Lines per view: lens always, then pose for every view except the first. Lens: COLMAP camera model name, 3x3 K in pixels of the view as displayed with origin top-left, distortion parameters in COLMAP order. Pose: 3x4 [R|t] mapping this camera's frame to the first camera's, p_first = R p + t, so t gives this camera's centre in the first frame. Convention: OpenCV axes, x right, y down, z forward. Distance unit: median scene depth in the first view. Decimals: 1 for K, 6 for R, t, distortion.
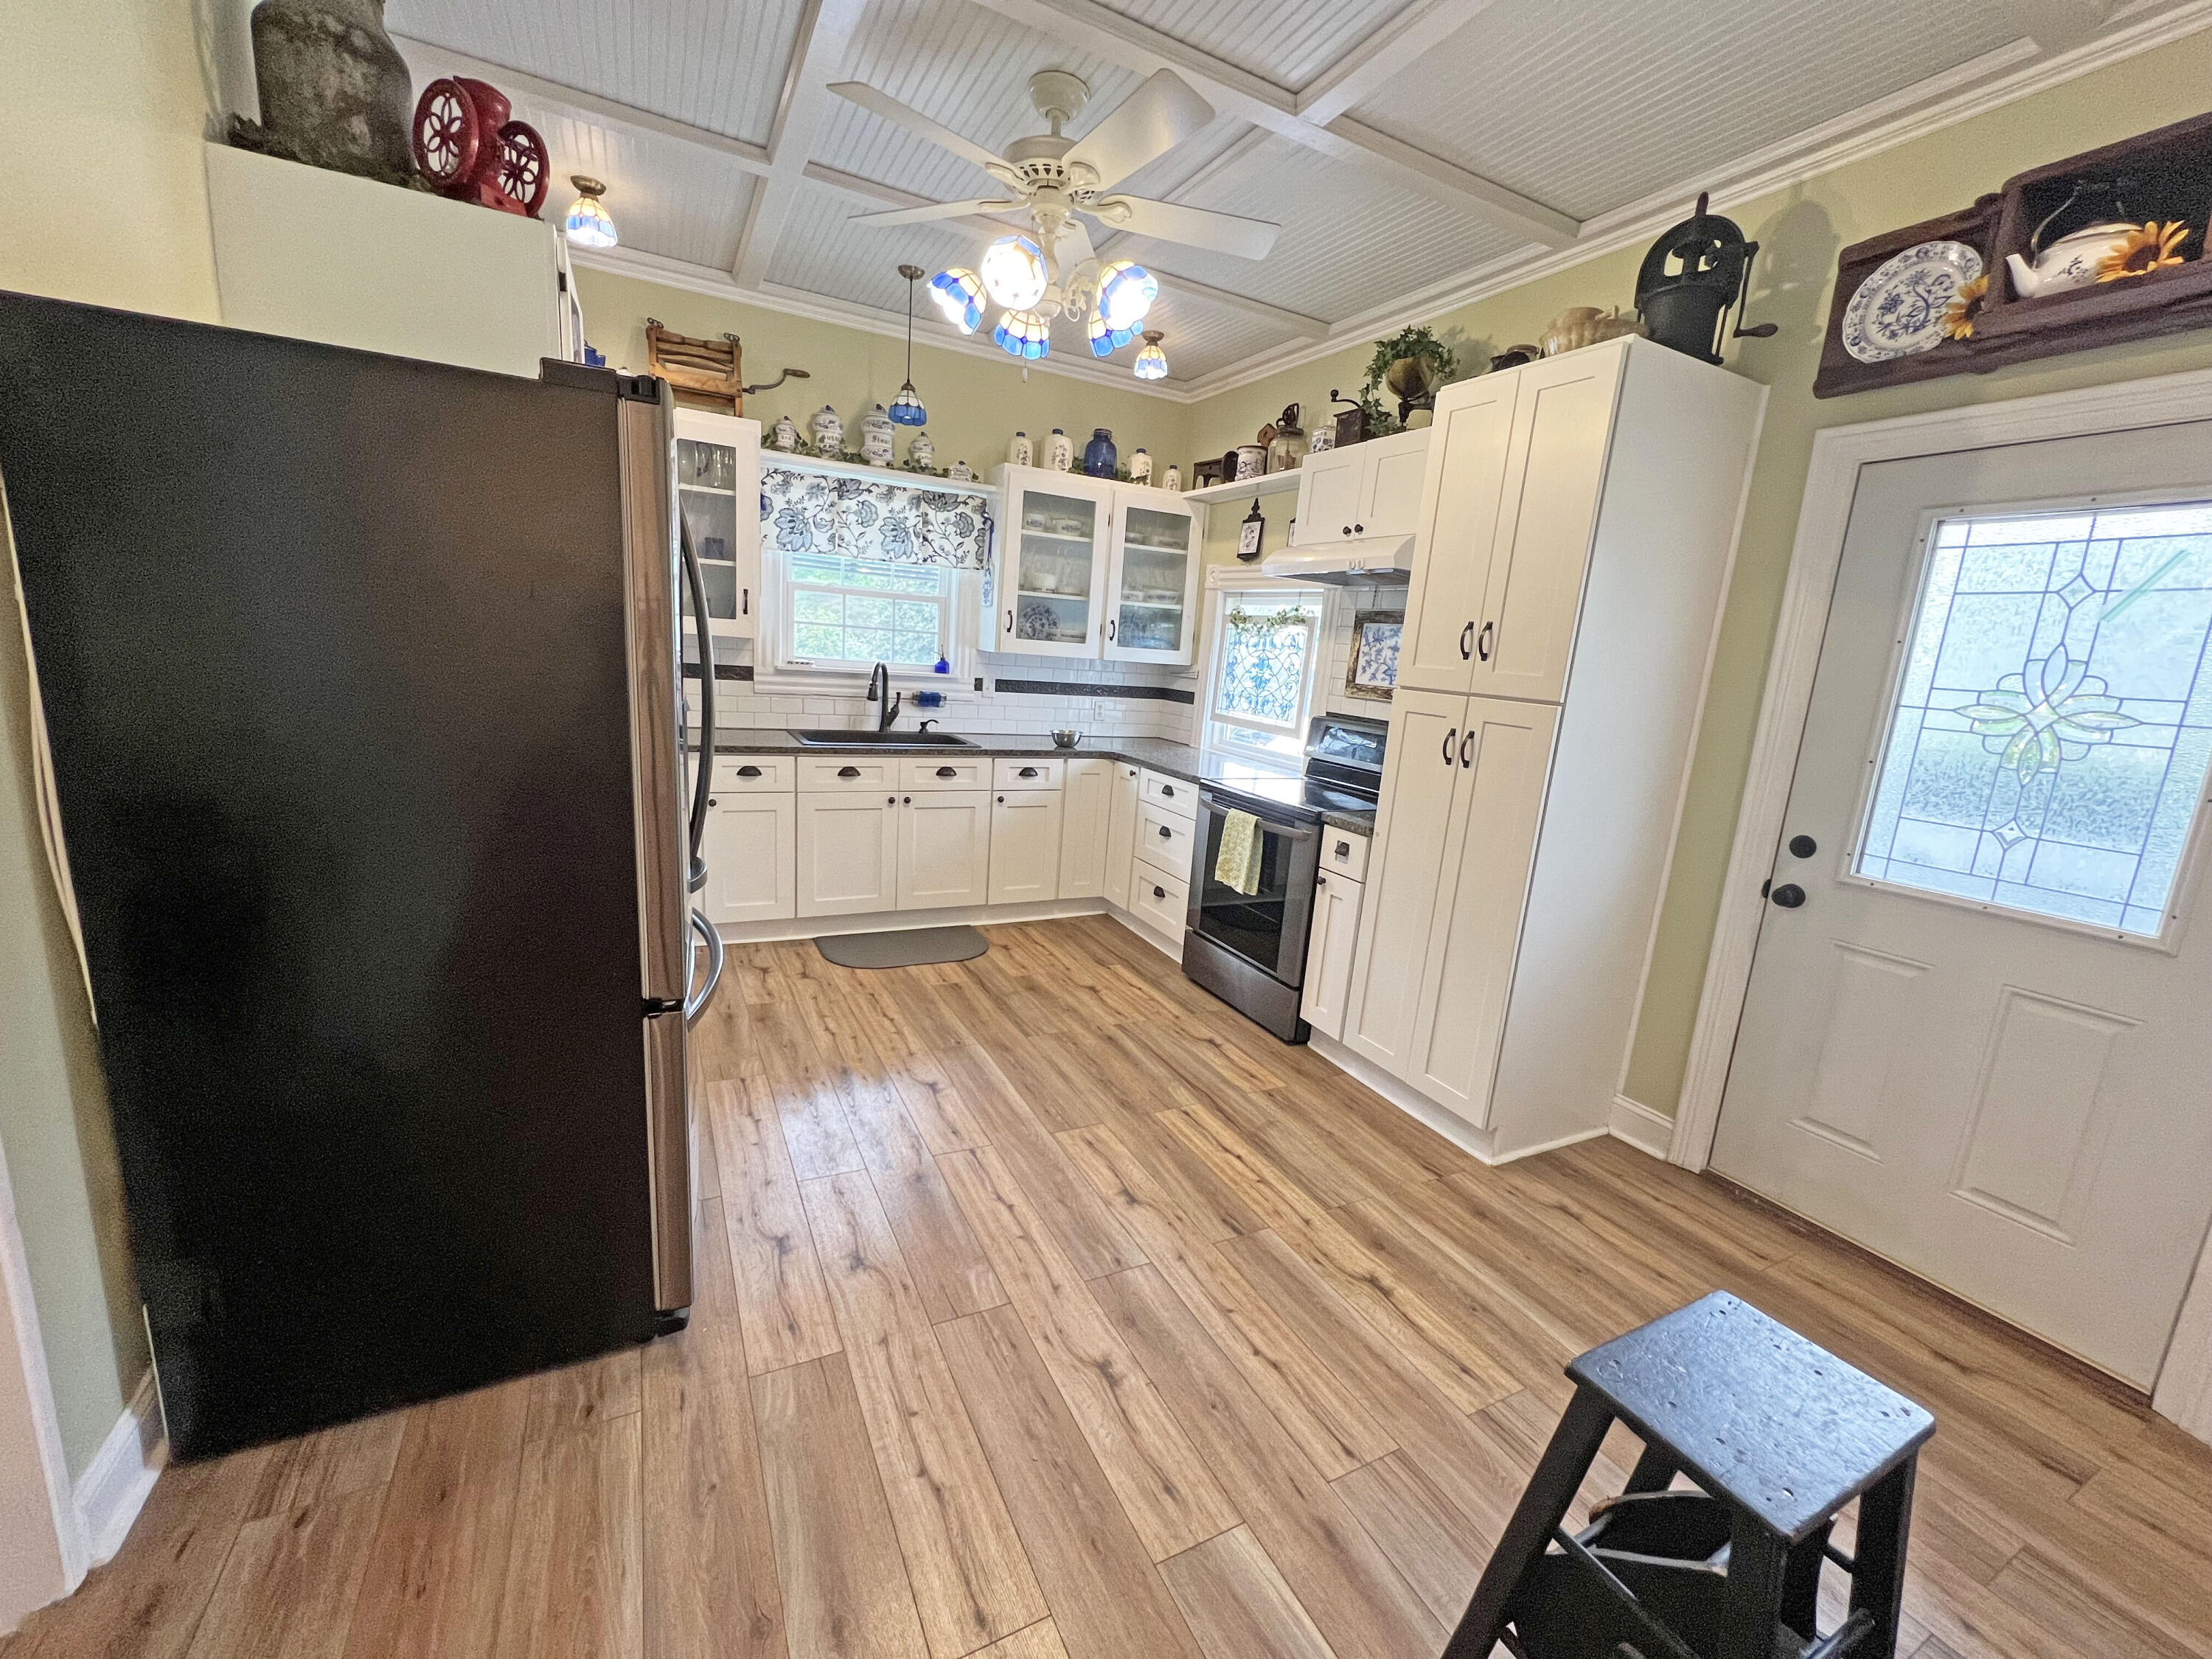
lens RADIAL K [[883.0, 0, 1101.7], [0, 883.0, 826.3], [0, 0, 1]] dist [-0.000530, -0.000167]
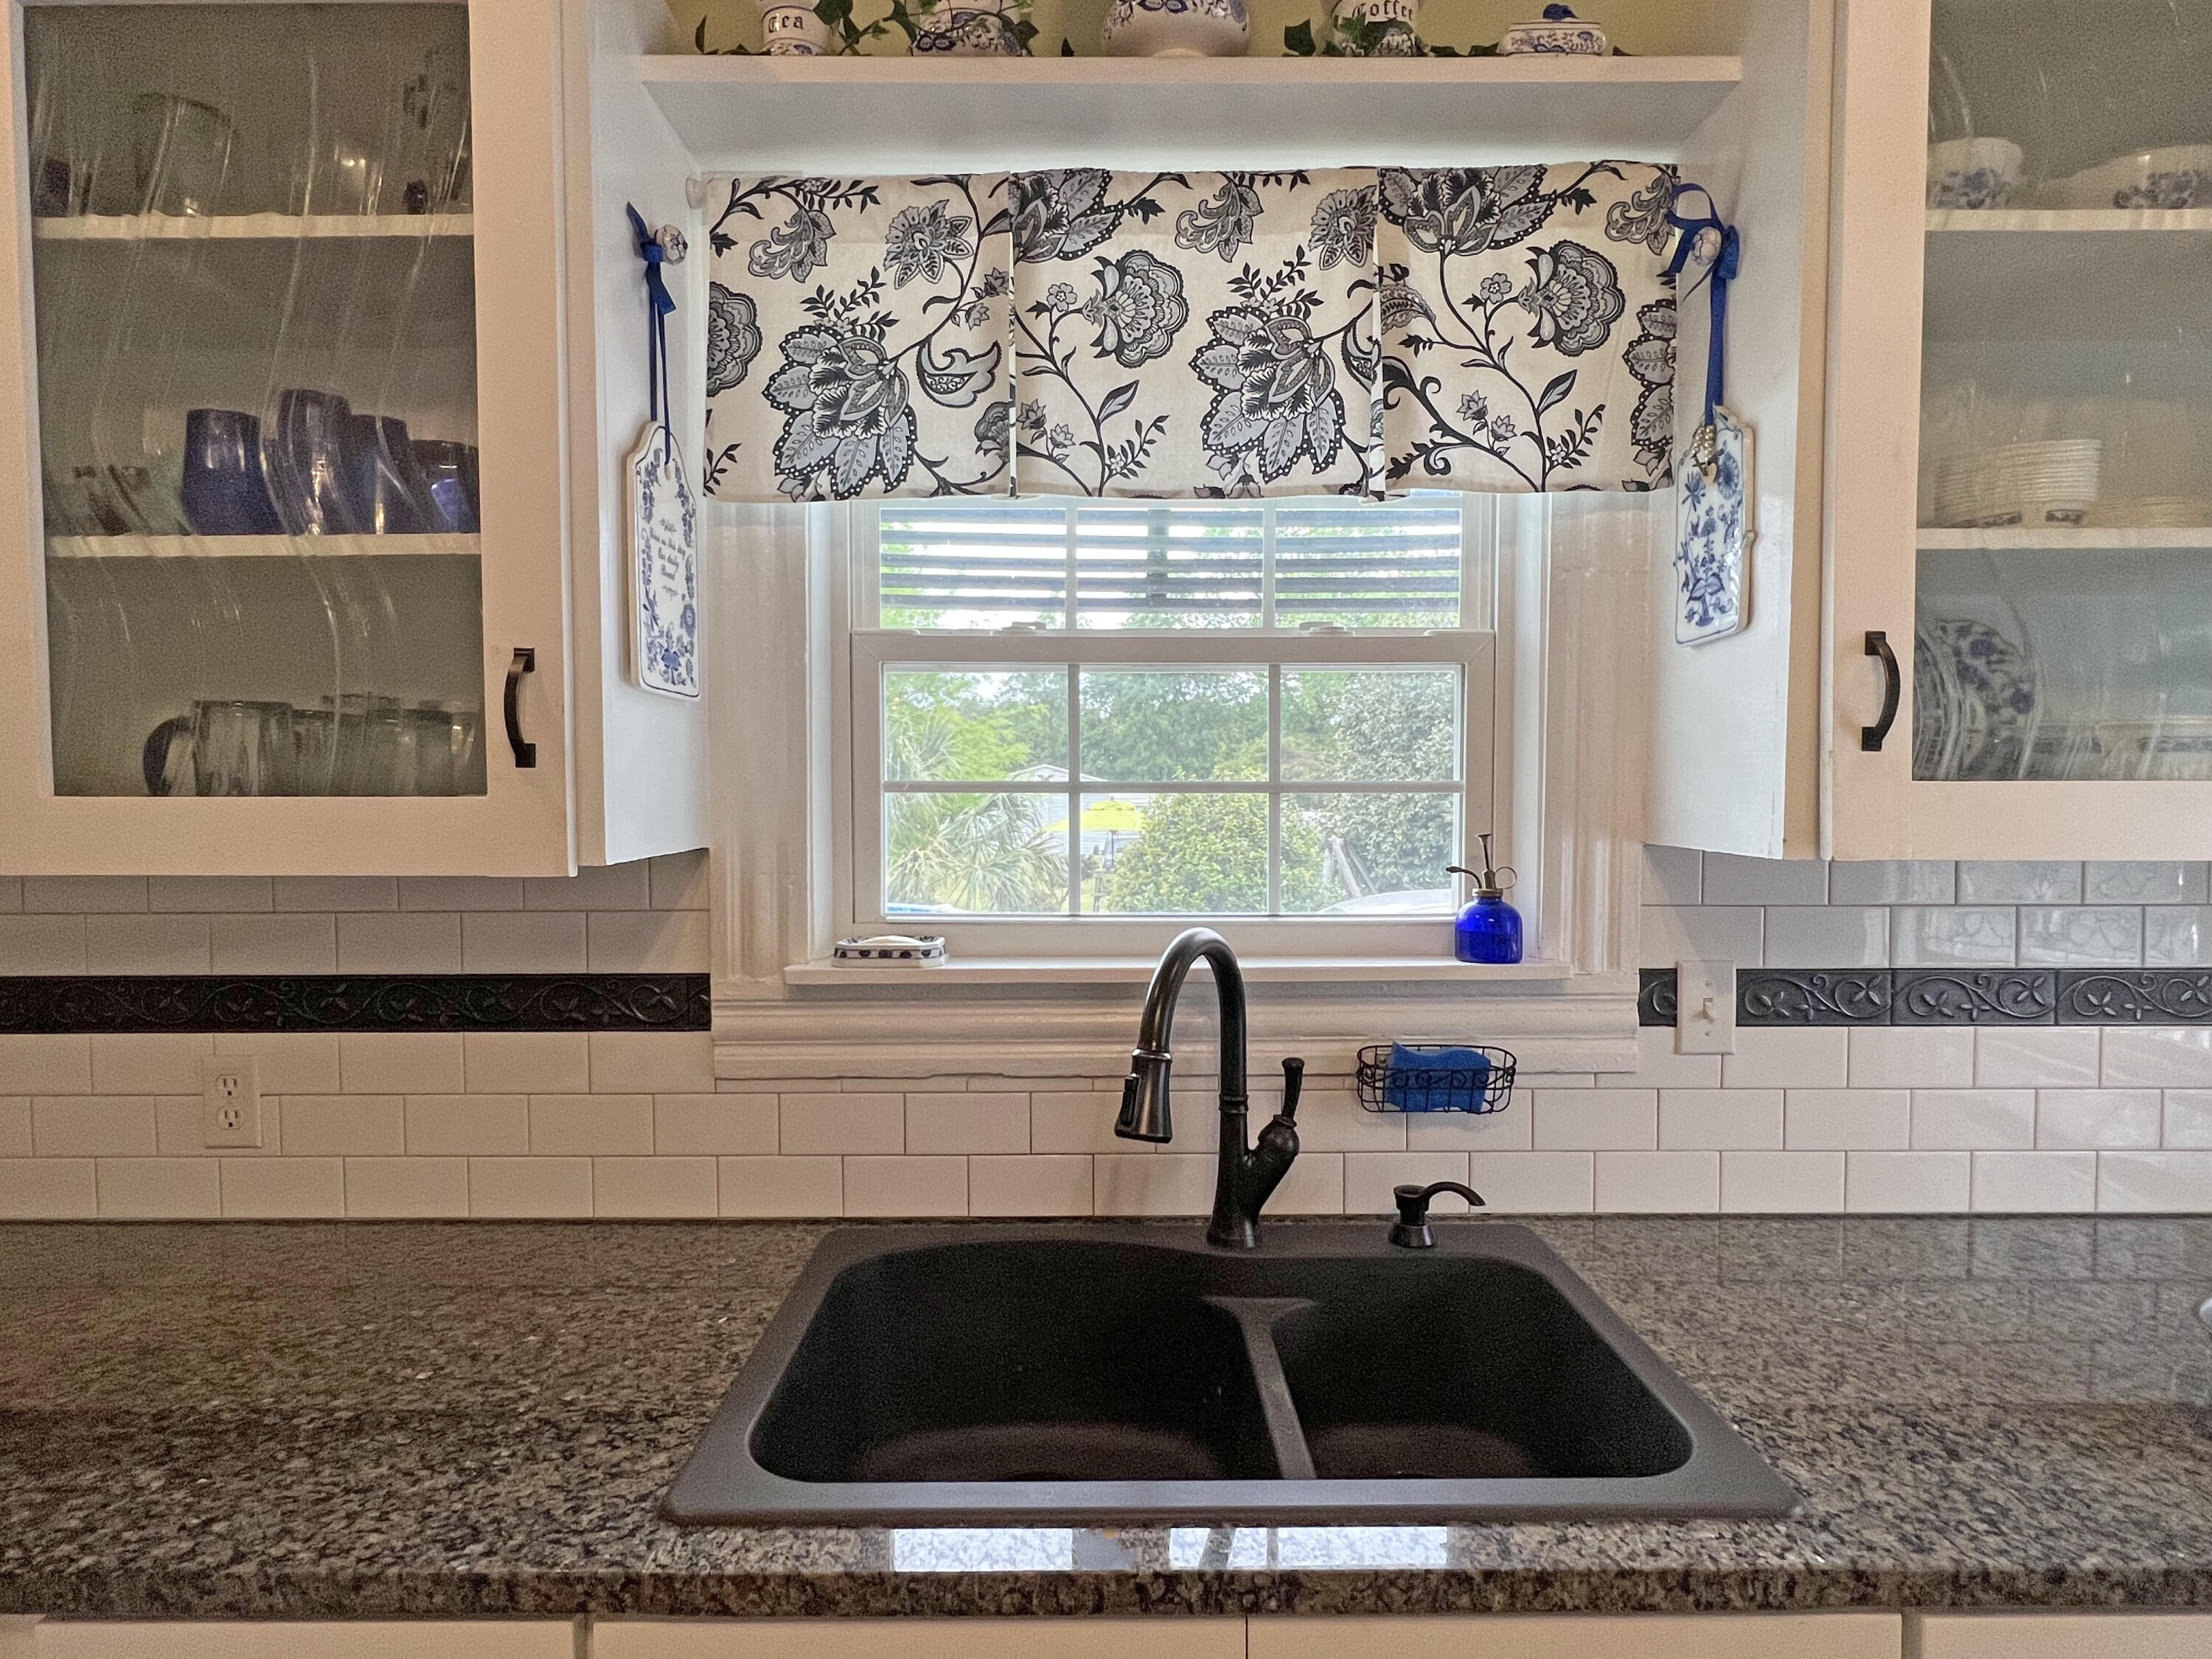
lens RADIAL K [[1150.7, 0, 1106.0], [0, 1150.7, 829.5], [0, 0, 1]] dist [-0.002573, -0.000365]
pose [[0.893213, -0.061264, -0.445441, -0.148716], [-0.022286, 0.983424, -0.179944, -0.165316], [0.449081, 0.170655, 0.877042, 0.759767]]
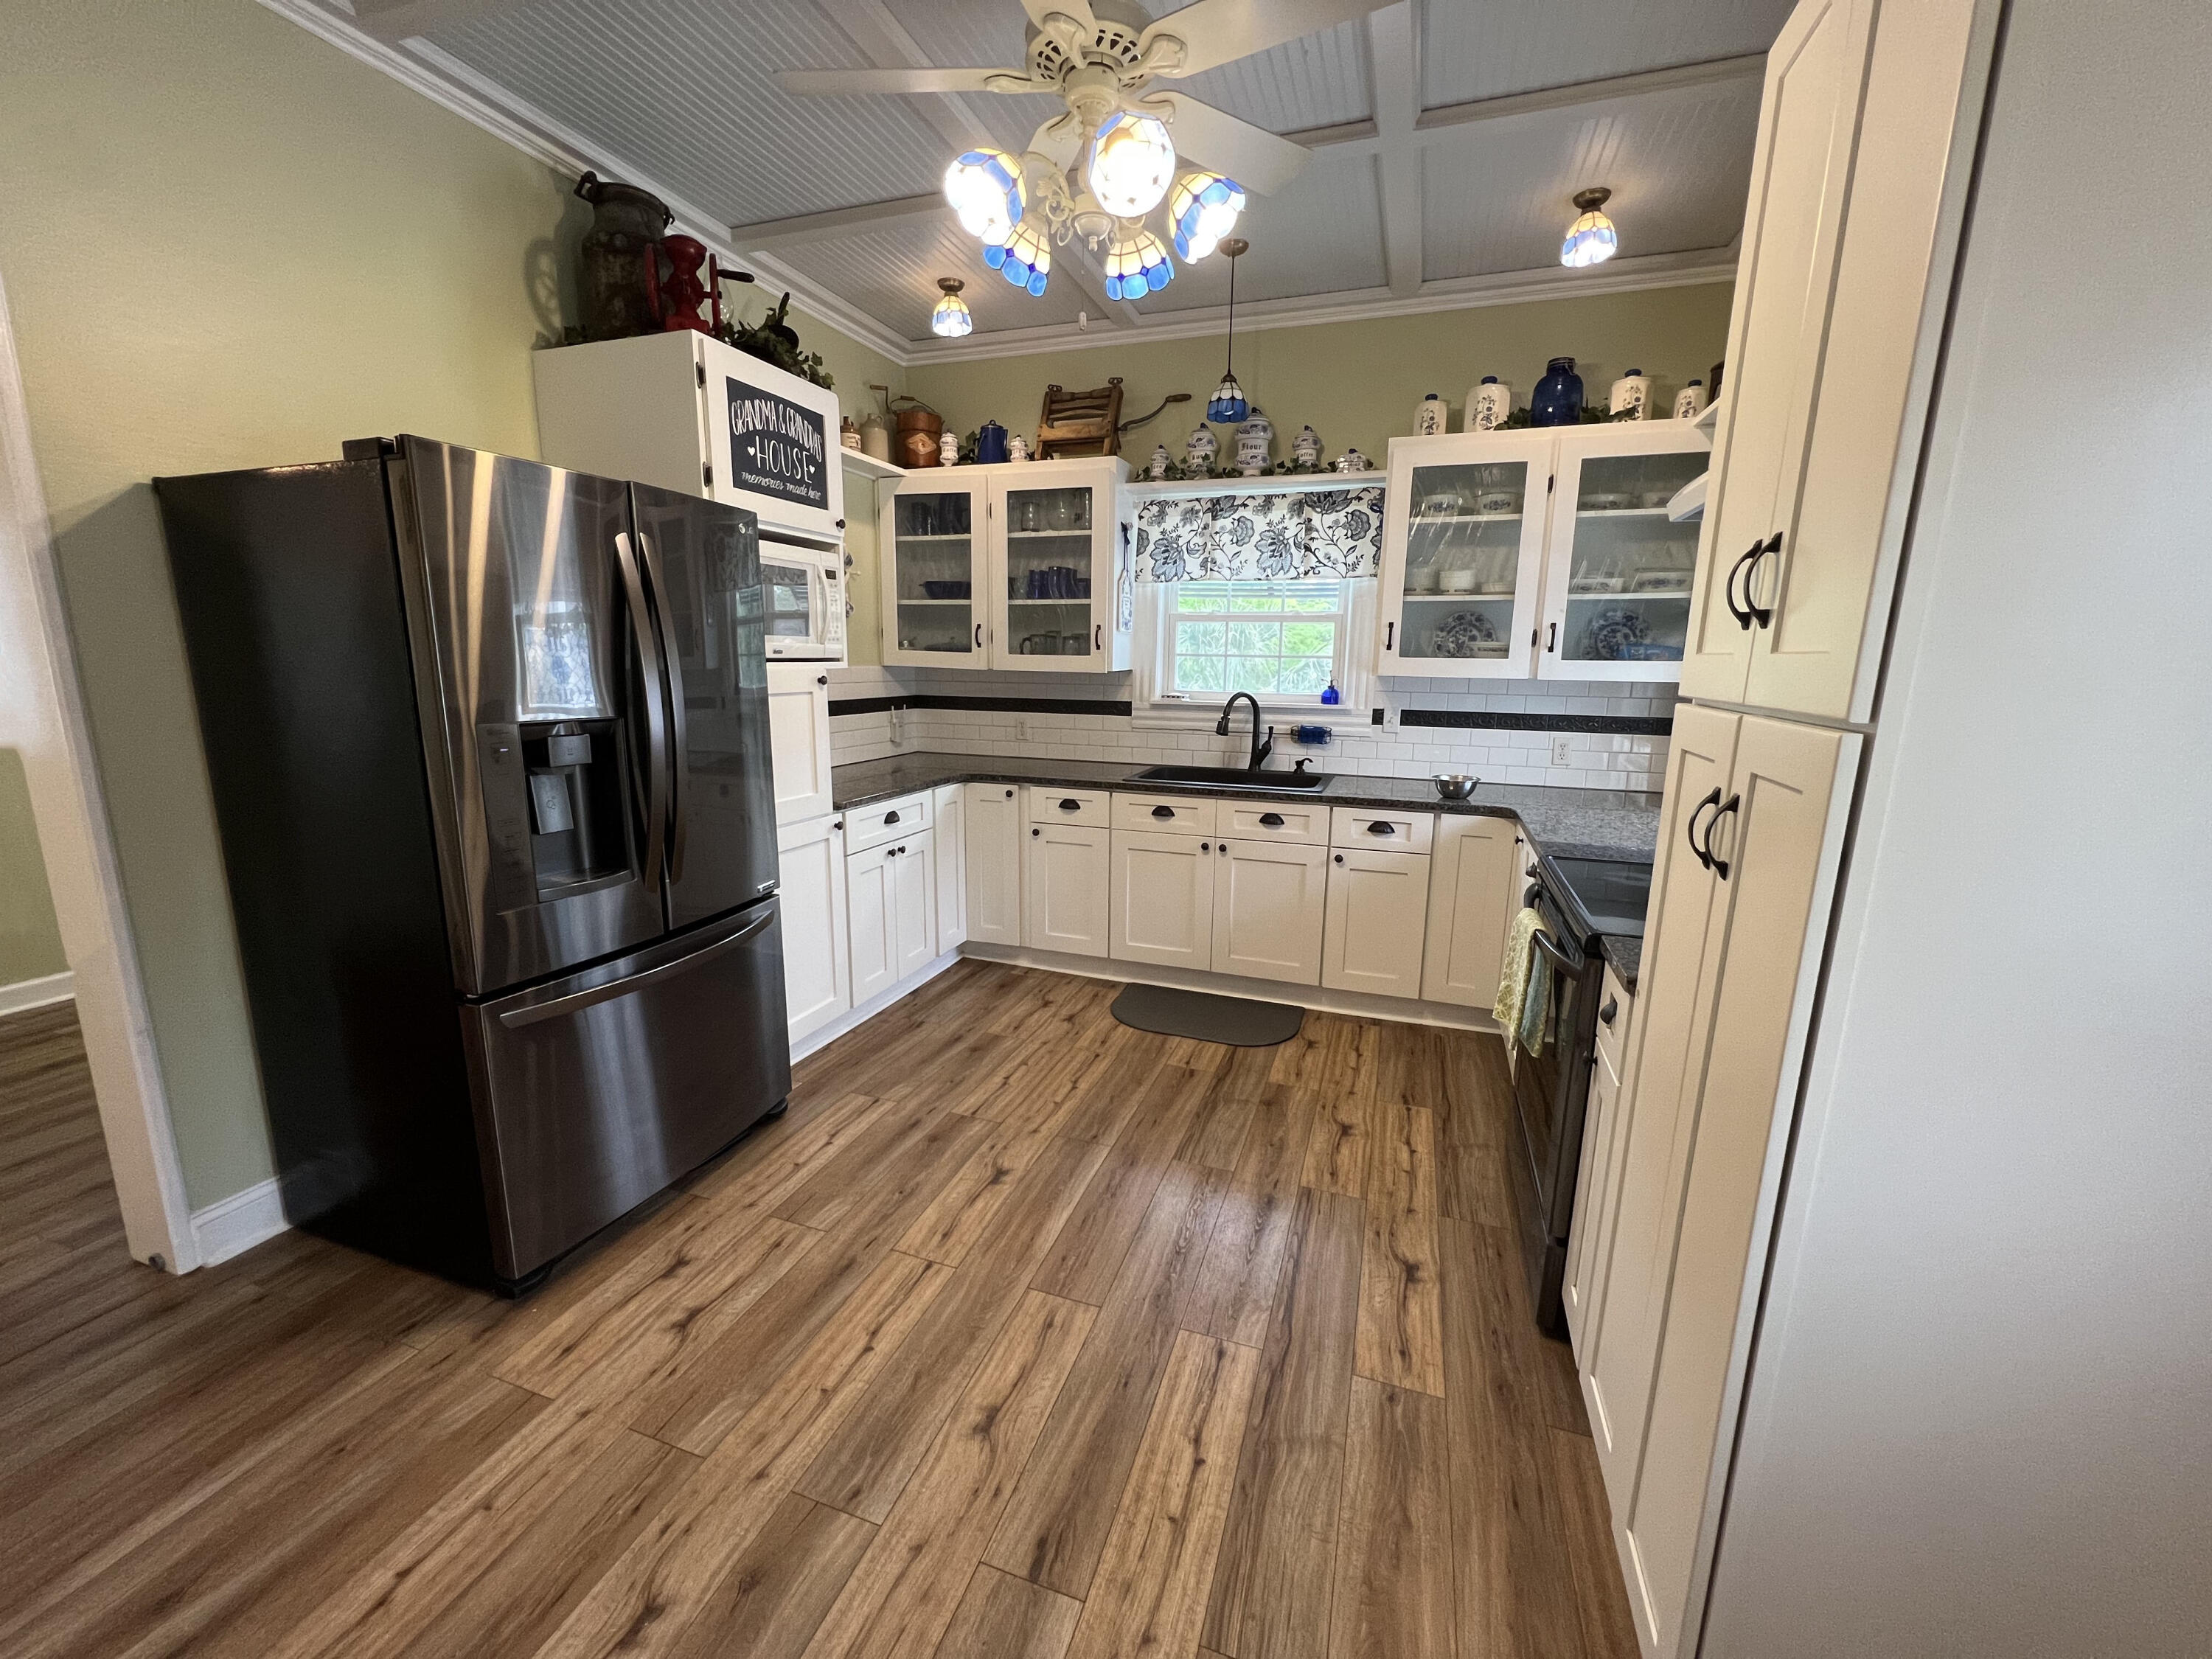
lens RADIAL K [[883.0, 0, 1101.7], [0, 883.0, 826.3], [0, 0, 1]] dist [-0.000530, -0.000167]
pose [[0.689429, 0.074673, -0.720494, 0.312688], [-0.108724, 0.994071, -0.001010, -0.035847], [0.716147, 0.079032, 0.693461, 0.293675]]
